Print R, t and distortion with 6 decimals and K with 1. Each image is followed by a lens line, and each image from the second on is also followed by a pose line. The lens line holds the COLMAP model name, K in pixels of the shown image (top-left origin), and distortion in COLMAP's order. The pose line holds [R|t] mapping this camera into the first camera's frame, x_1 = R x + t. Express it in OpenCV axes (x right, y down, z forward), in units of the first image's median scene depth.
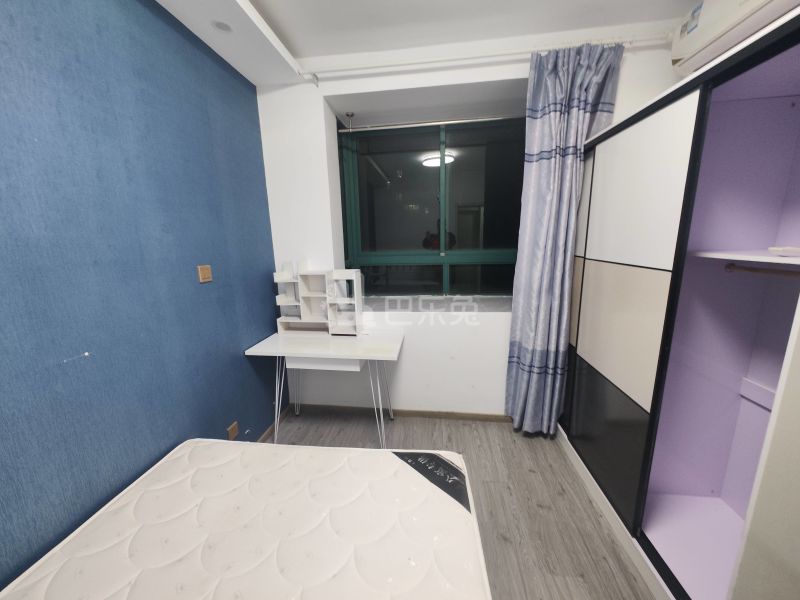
lens RADIAL K [[300.3, 0, 396.2], [0, 300.3, 298.1], [0, 0, 1]] dist [0.000954, -0.000056]
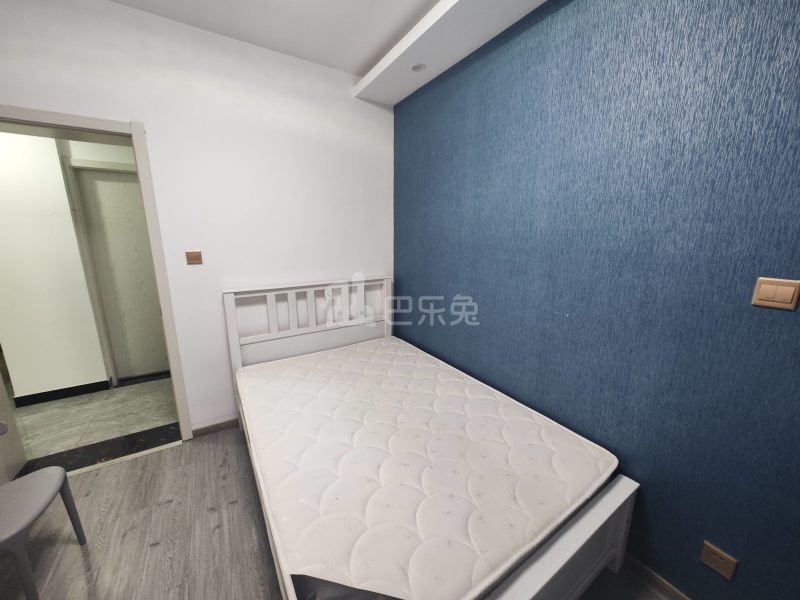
lens RADIAL K [[300.3, 0, 396.2], [0, 300.3, 298.1], [0, 0, 1]] dist [0.000954, -0.000056]
pose [[-0.783220, 0.158345, -0.601243, 0.204553], [-0.102154, 0.921111, 0.375659, -0.168617], [0.613295, 0.355644, -0.705257, 0.767242]]
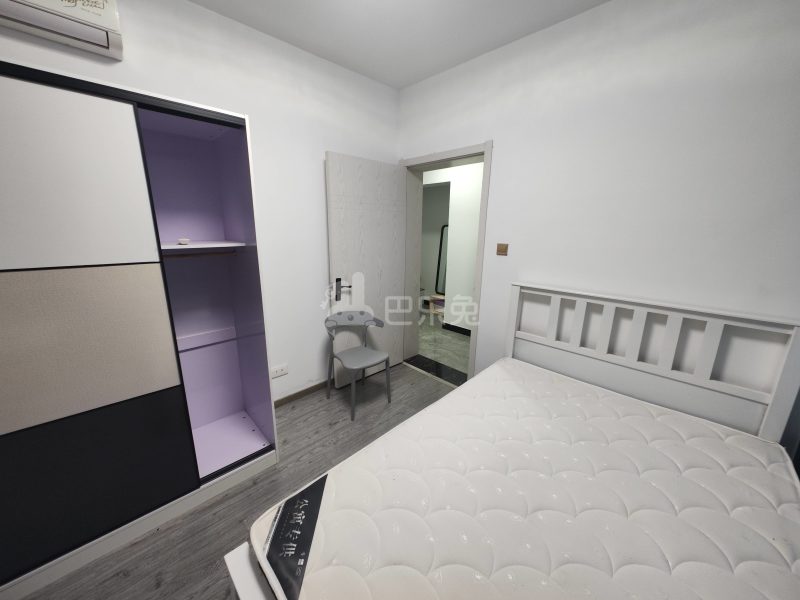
lens RADIAL K [[300.3, 0, 396.2], [0, 300.3, 298.1], [0, 0, 1]] dist [0.000954, -0.000056]
pose [[-0.774867, -0.129580, 0.618700, -0.294896], [0.132868, 0.923511, 0.359825, -0.141403], [-0.618003, 0.361022, -0.698381, 0.717977]]
